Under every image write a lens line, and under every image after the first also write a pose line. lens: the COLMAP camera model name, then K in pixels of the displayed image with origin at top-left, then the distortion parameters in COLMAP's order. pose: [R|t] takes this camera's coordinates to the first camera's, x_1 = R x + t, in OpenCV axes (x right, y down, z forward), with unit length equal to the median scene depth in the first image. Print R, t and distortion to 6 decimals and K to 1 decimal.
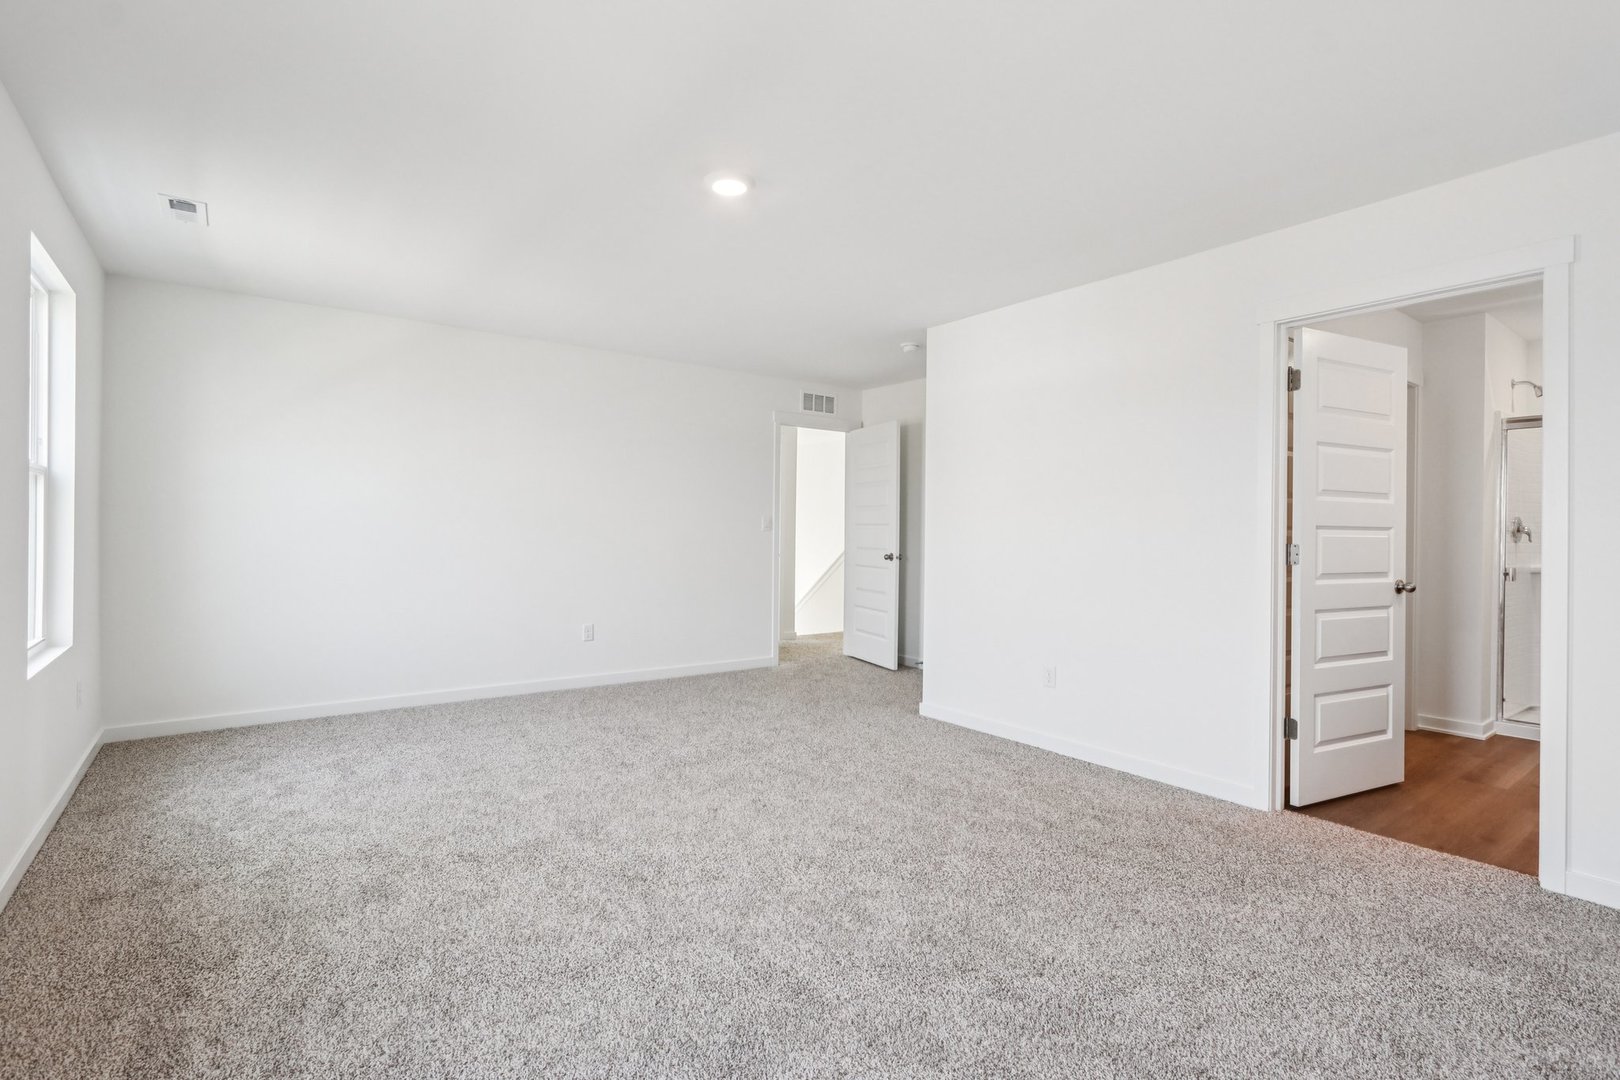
lens RADIAL K [[744.8, 0, 806.8], [0, 744.8, 528.2], [0, 0, 1]] dist [-0.001509, 0.000059]
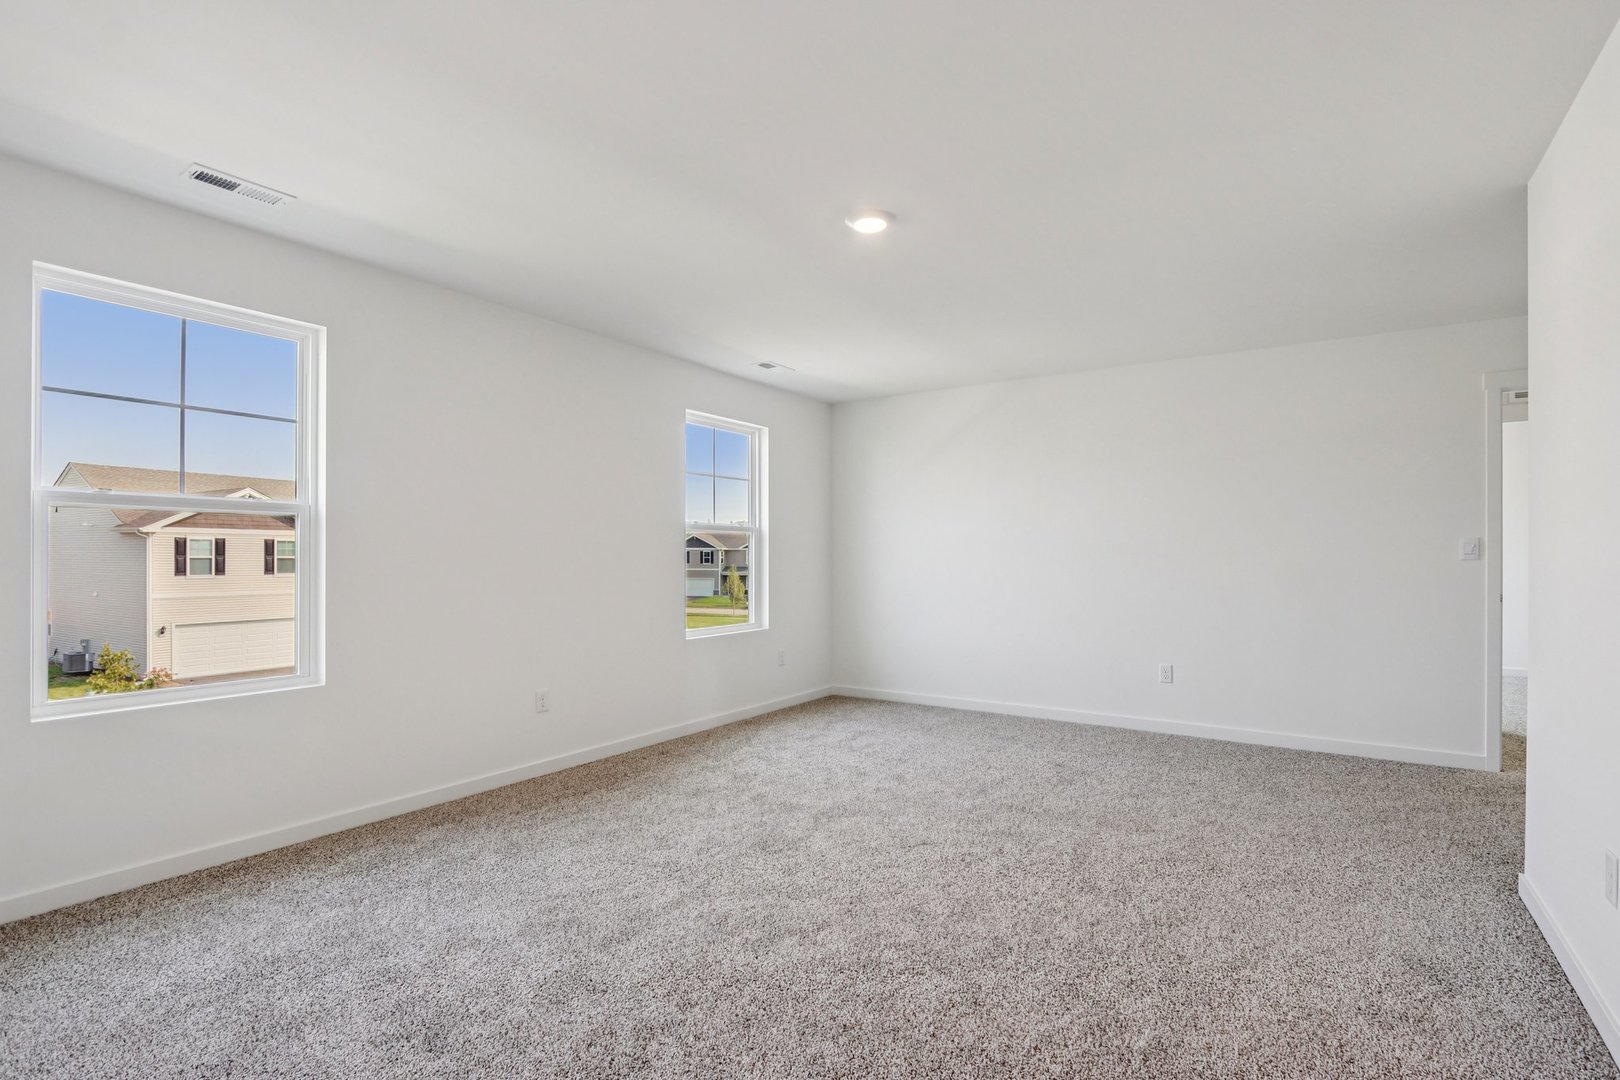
lens RADIAL K [[753.7, 0, 808.0], [0, 753.7, 551.4], [0, 0, 1]] dist [-0.016340, 0.000517]
pose [[0.346174, -0.017529, -0.938006, 0.798316], [0.004174, 0.999844, -0.017144, 0.012391], [0.938161, 0.002020, 0.346194, 0.545319]]
